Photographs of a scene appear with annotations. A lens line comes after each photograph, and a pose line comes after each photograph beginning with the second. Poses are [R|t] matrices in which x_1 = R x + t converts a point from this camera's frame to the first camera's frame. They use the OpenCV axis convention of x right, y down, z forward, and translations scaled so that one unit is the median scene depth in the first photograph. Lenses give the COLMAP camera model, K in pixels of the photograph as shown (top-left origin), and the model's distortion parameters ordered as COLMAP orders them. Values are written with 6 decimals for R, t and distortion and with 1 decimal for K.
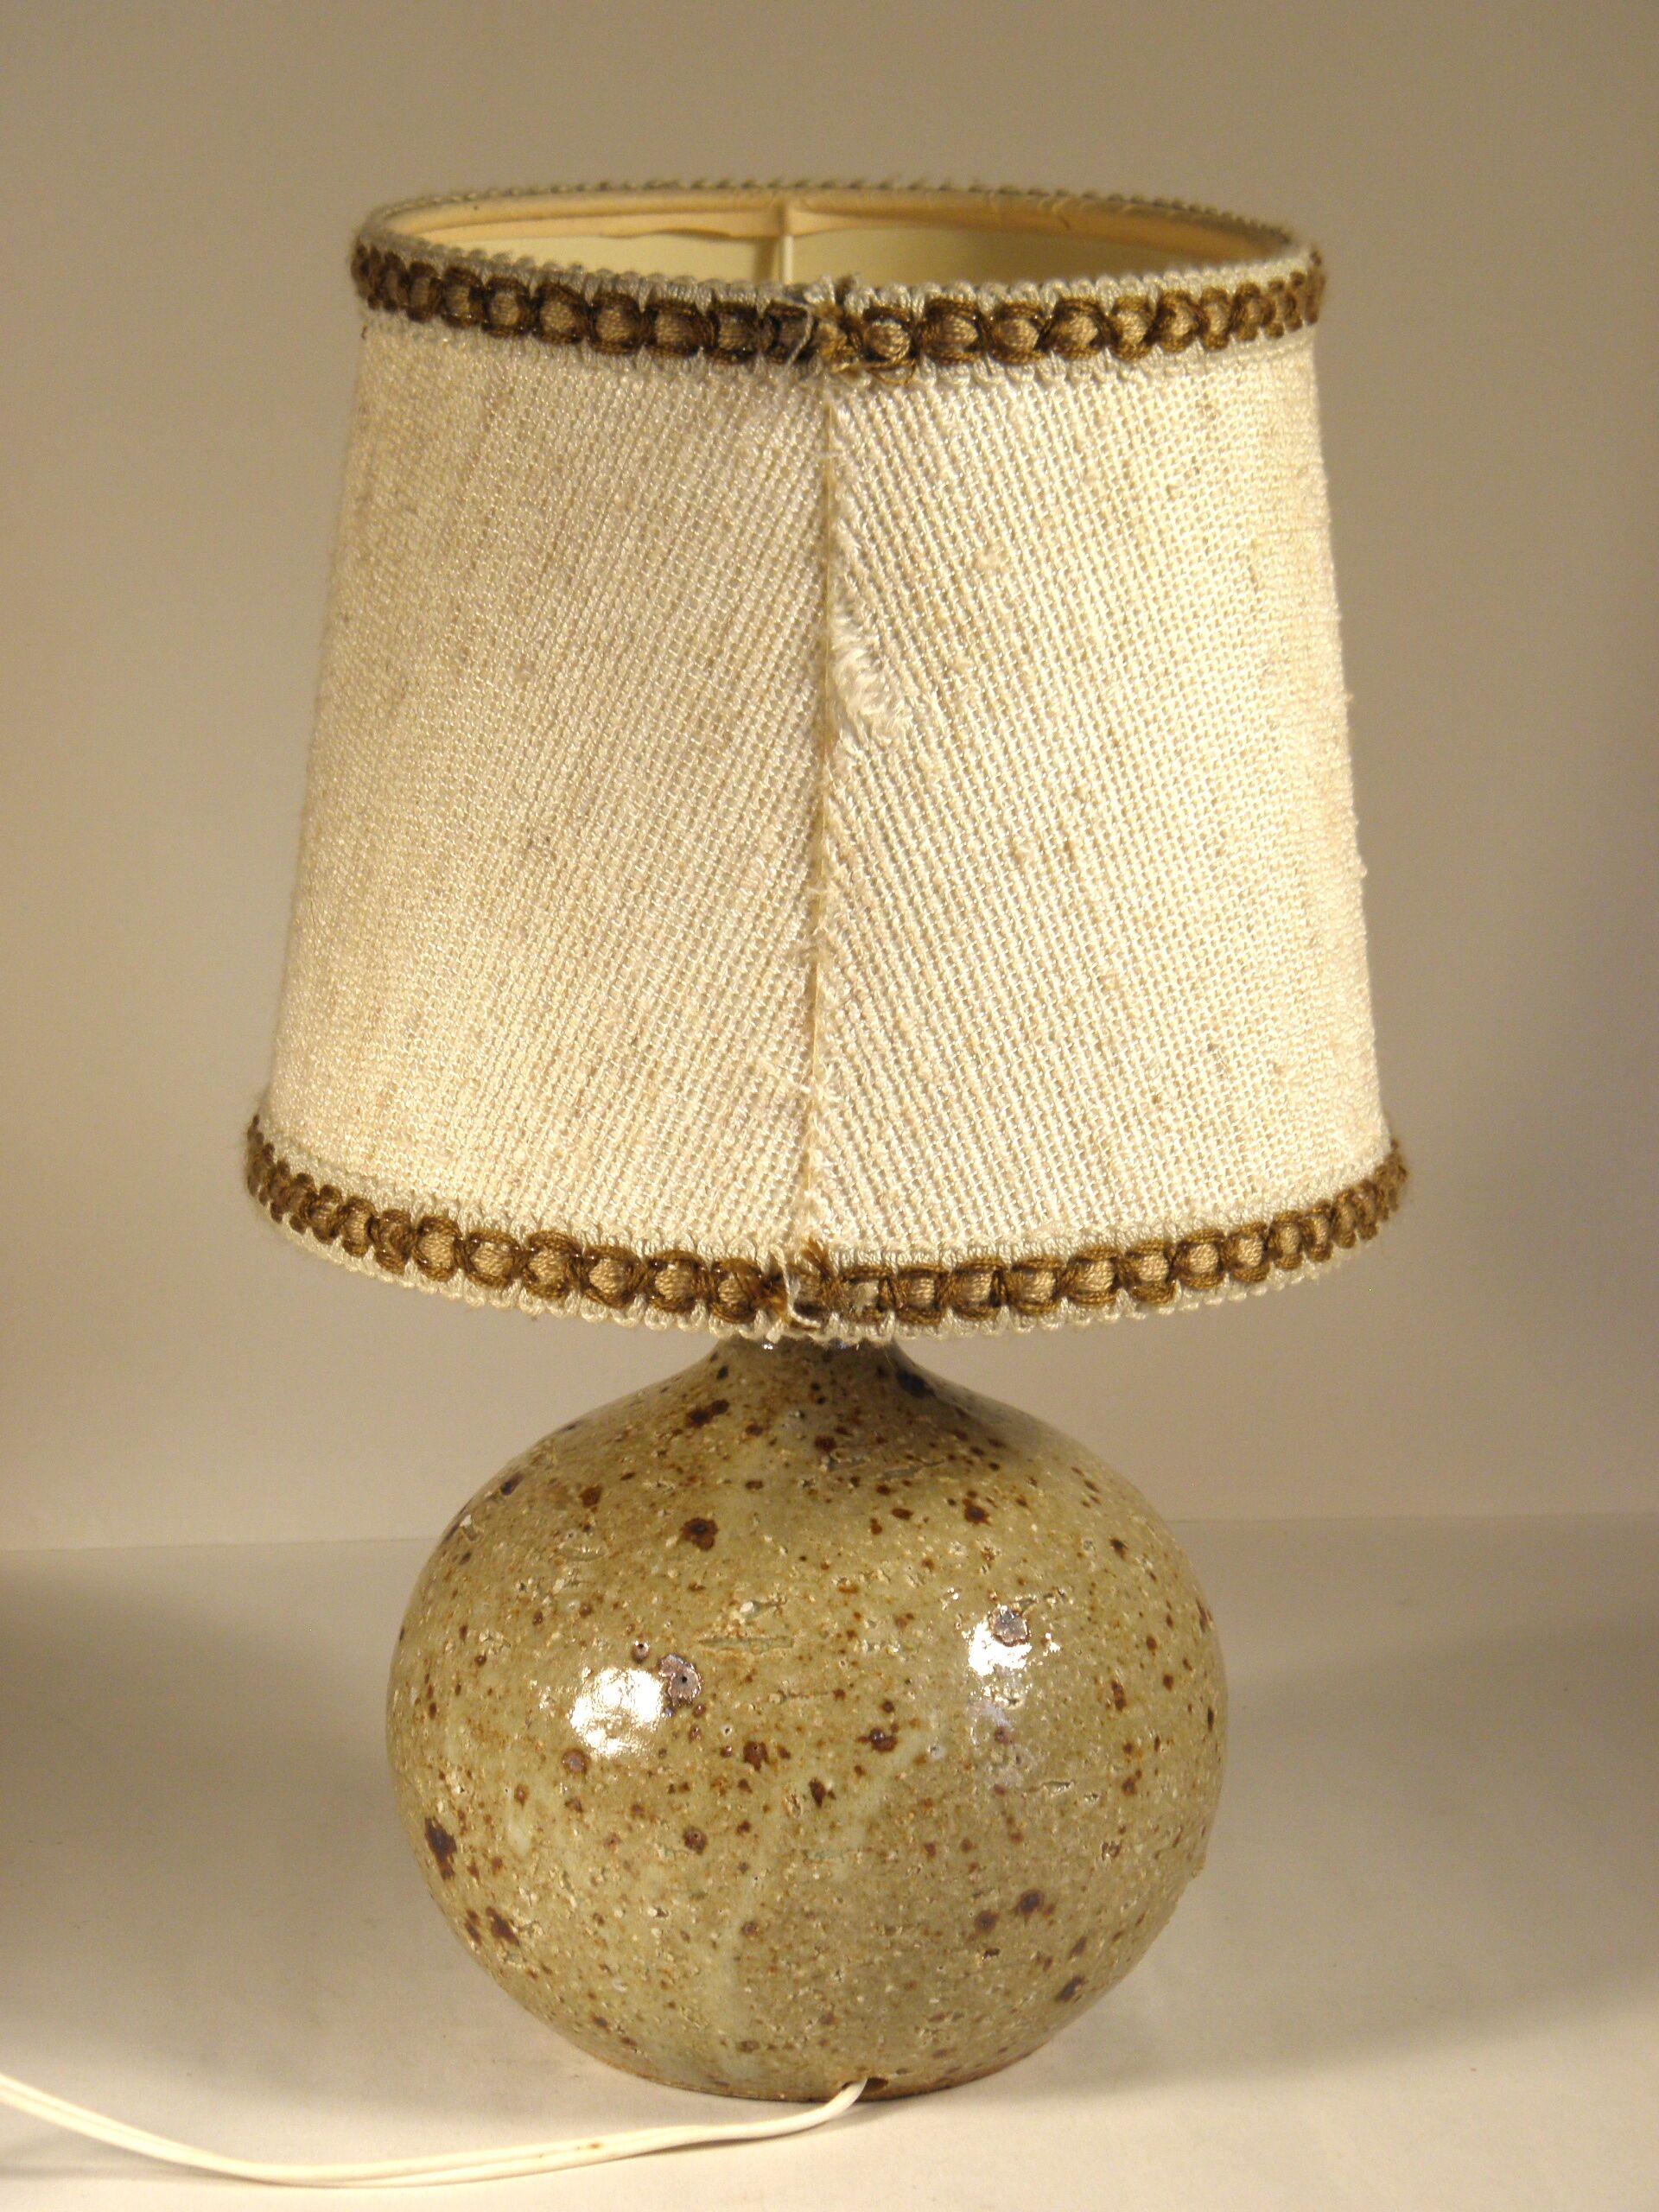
lens RADIAL K [[6249.7, 0, 829.5], [0, 6249.7, 1106.0], [0, 0, 1]] dist [-0.041045, -0.390311]
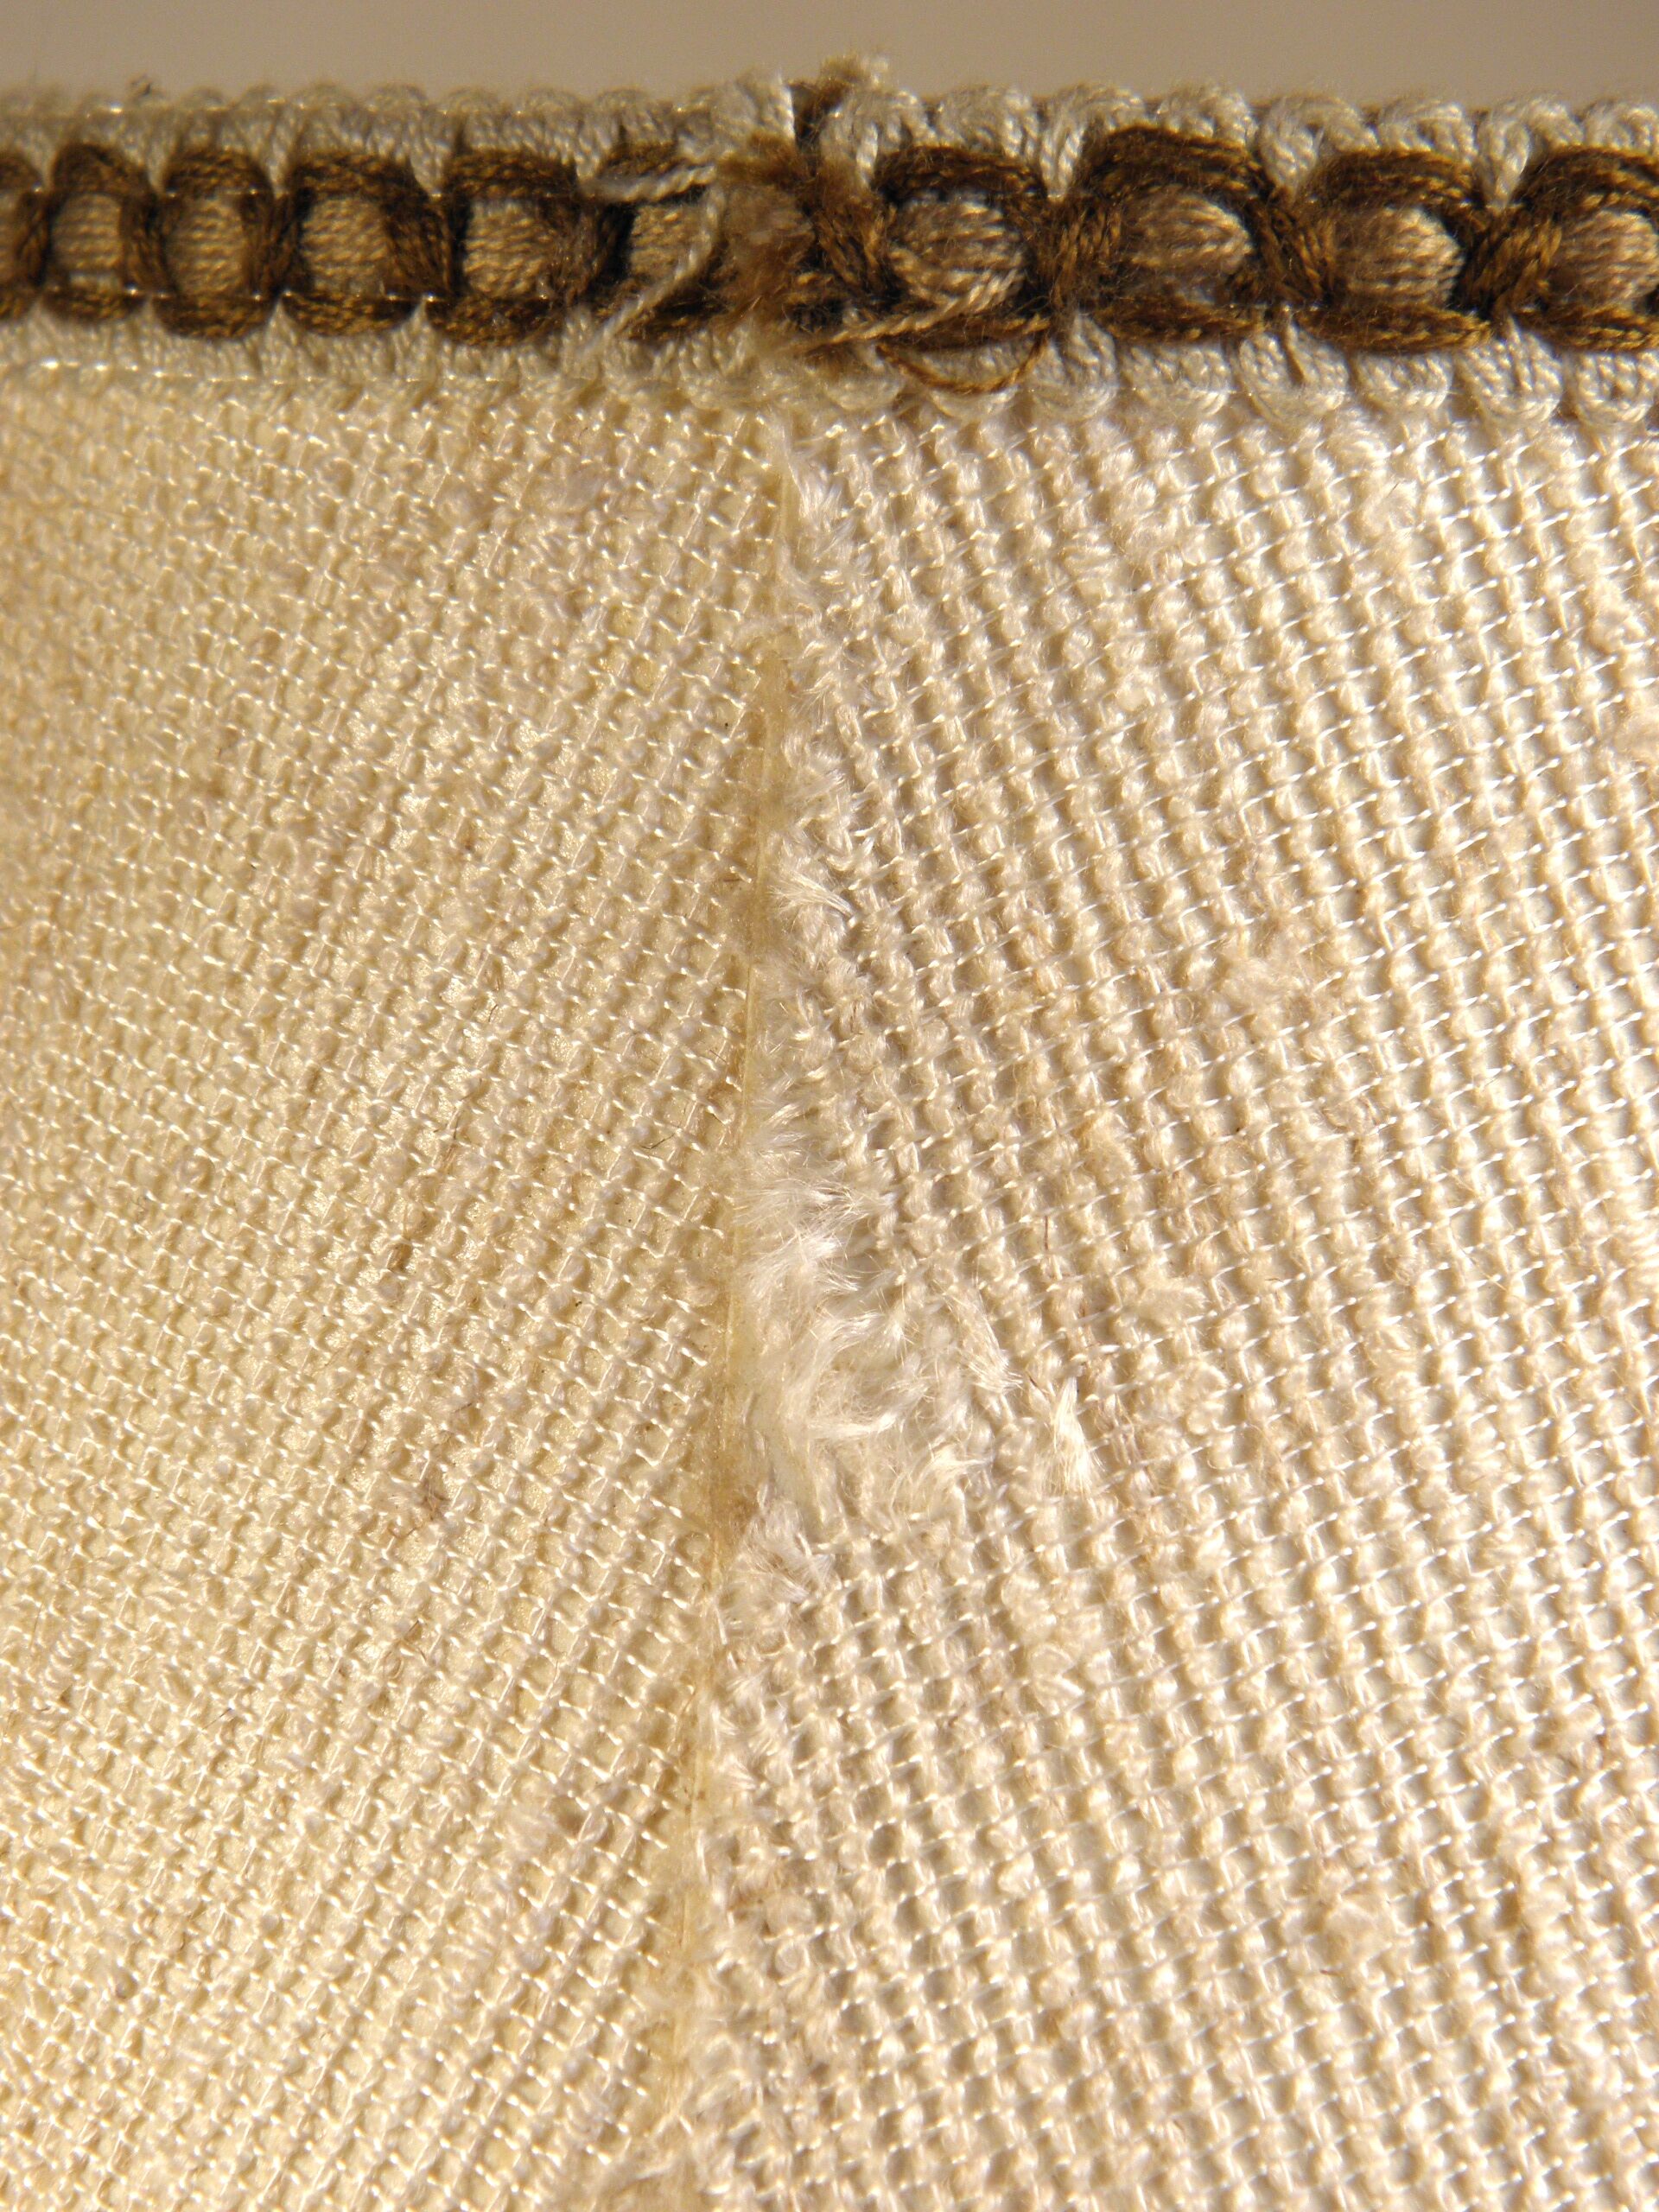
lens RADIAL K [[5036.9, 0, 829.5], [0, 5036.9, 1106.0], [0, 0, 1]] dist [0.204290, -0.489187]
pose [[0.958291, 0.035769, -0.283547, 0.076341], [-0.076280, 0.988157, -0.133144, -0.045395], [0.275427, 0.149220, 0.949670, 0.753913]]
